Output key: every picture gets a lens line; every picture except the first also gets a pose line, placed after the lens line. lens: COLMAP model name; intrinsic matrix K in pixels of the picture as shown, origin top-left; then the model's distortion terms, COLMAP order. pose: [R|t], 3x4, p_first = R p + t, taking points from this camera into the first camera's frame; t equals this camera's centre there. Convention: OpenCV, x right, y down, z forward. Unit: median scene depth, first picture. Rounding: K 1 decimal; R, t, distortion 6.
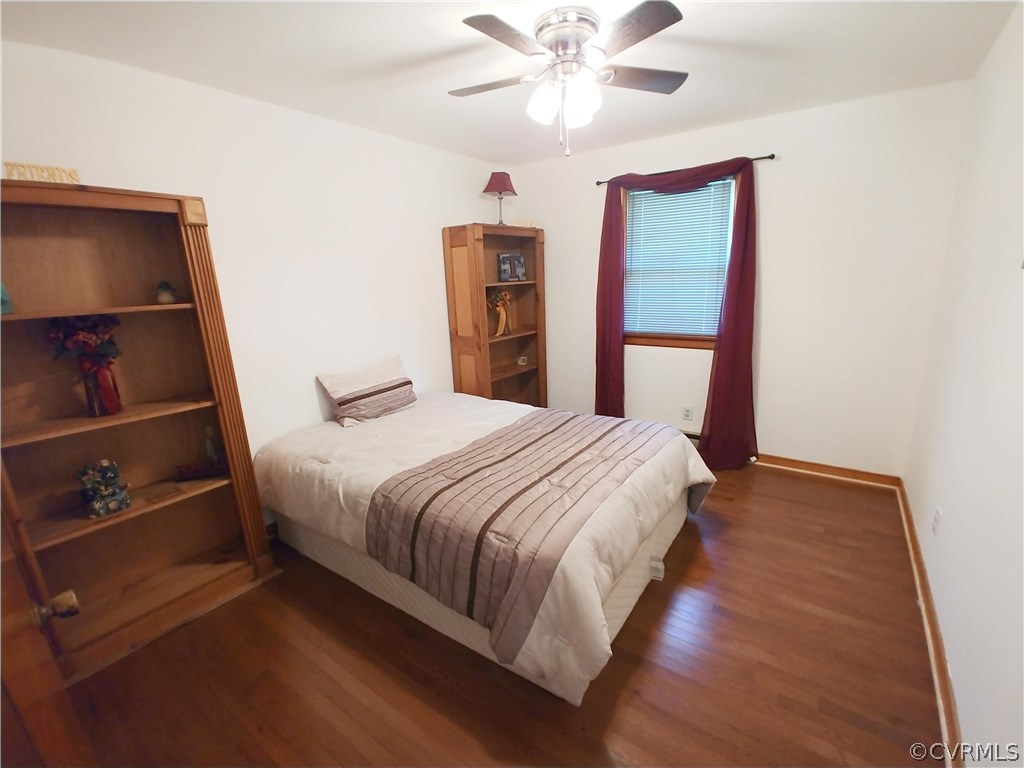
lens RADIAL K [[452.4, 0, 519.7], [0, 452.4, 389.6], [0, 0, 1]] dist [-0.027642, 0.006725]
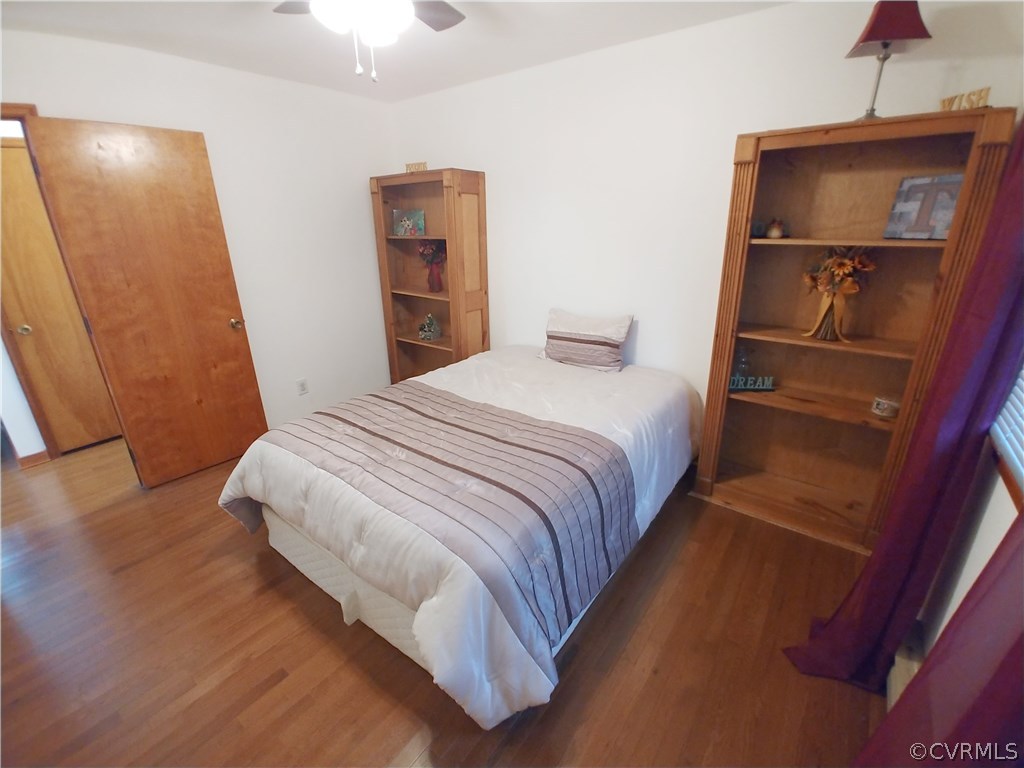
lens RADIAL K [[452.4, 0, 519.7], [0, 452.4, 389.6], [0, 0, 1]] dist [-0.027642, 0.006725]
pose [[-0.031430, 0.390660, -0.919998, 0.775533], [-0.223389, 0.894424, 0.387432, -0.305147], [0.974222, 0.217695, 0.059157, 0.993432]]
